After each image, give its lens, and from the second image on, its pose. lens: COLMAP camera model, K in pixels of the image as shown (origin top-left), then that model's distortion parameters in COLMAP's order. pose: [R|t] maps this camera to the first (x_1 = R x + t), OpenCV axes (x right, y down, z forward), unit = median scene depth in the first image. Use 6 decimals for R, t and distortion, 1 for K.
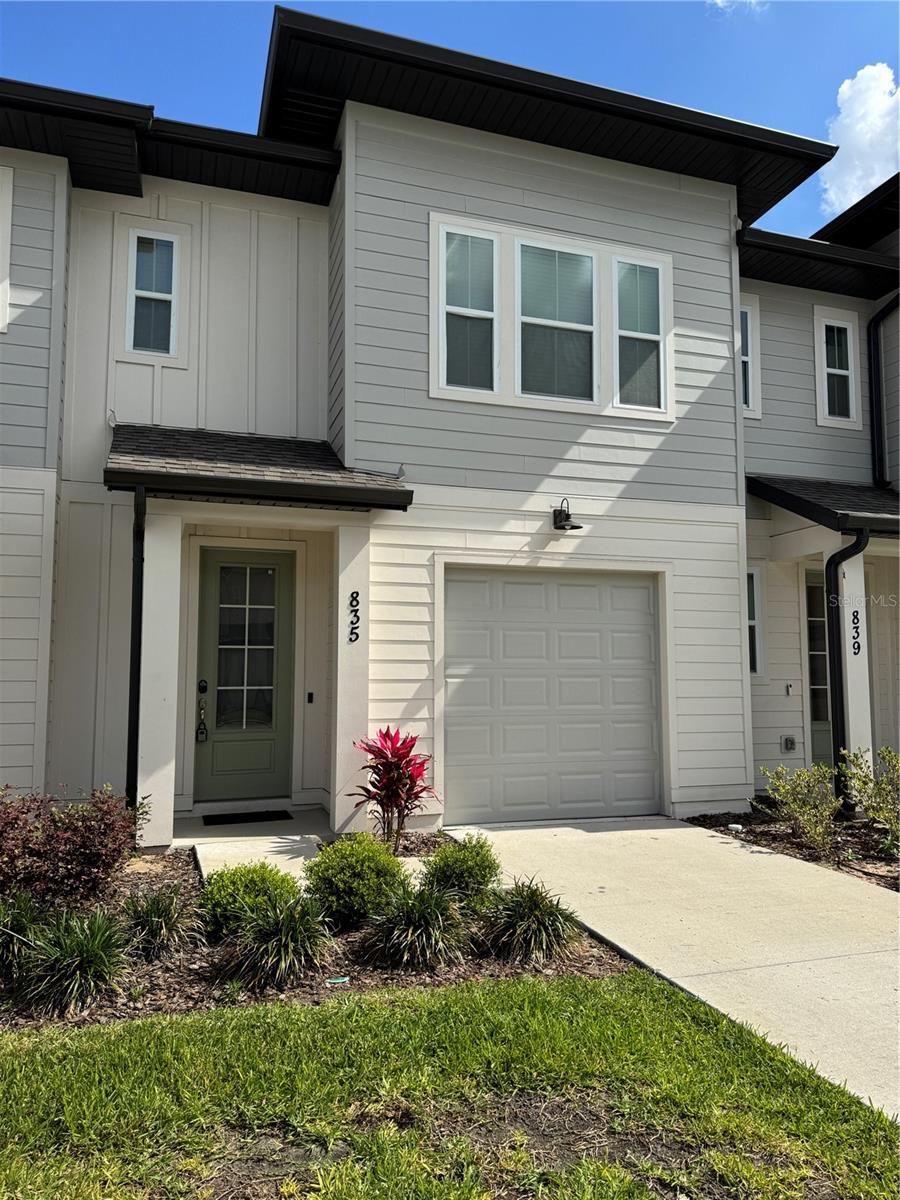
lens RADIAL K [[831.5, 0, 446.6], [0, 831.5, 609.2], [0, 0, 1]] dist [0.035395, -0.038643]
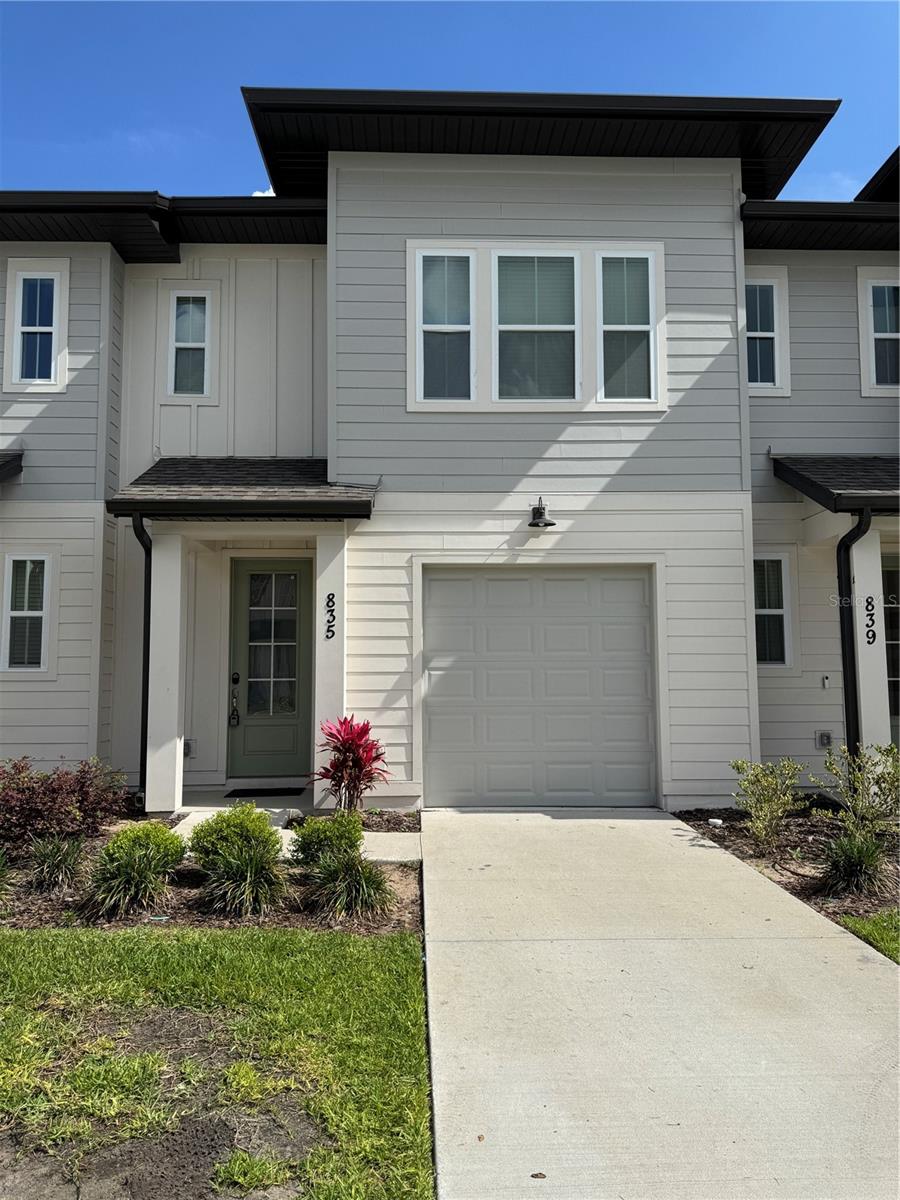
lens RADIAL K [[831.5, 0, 447.6], [0, 831.5, 605.5], [0, 0, 1]] dist [0.035395, -0.038643]
pose [[0.958252, -0.024773, -0.284851, 0.323831], [0.025926, 0.999664, 0.000279, -0.001053], [0.284748, -0.007652, 0.958572, -0.024168]]
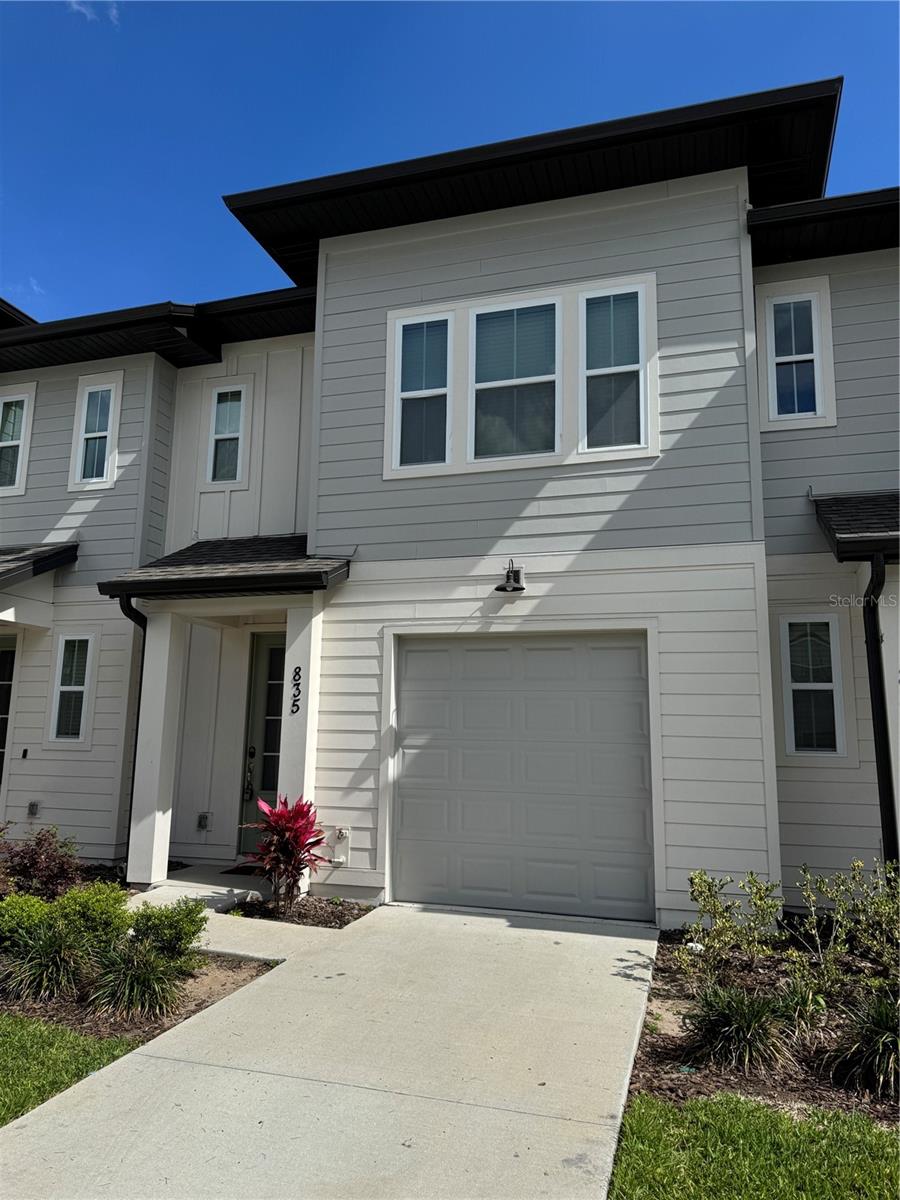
lens RADIAL K [[831.5, 0, 446.7], [0, 831.5, 599.1], [0, 0, 1]] dist [0.035395, -0.038643]
pose [[0.815117, -0.084014, -0.573171, 0.621685], [0.026009, 0.993737, -0.108672, 0.013037], [0.578712, 0.073673, 0.812198, 0.194681]]
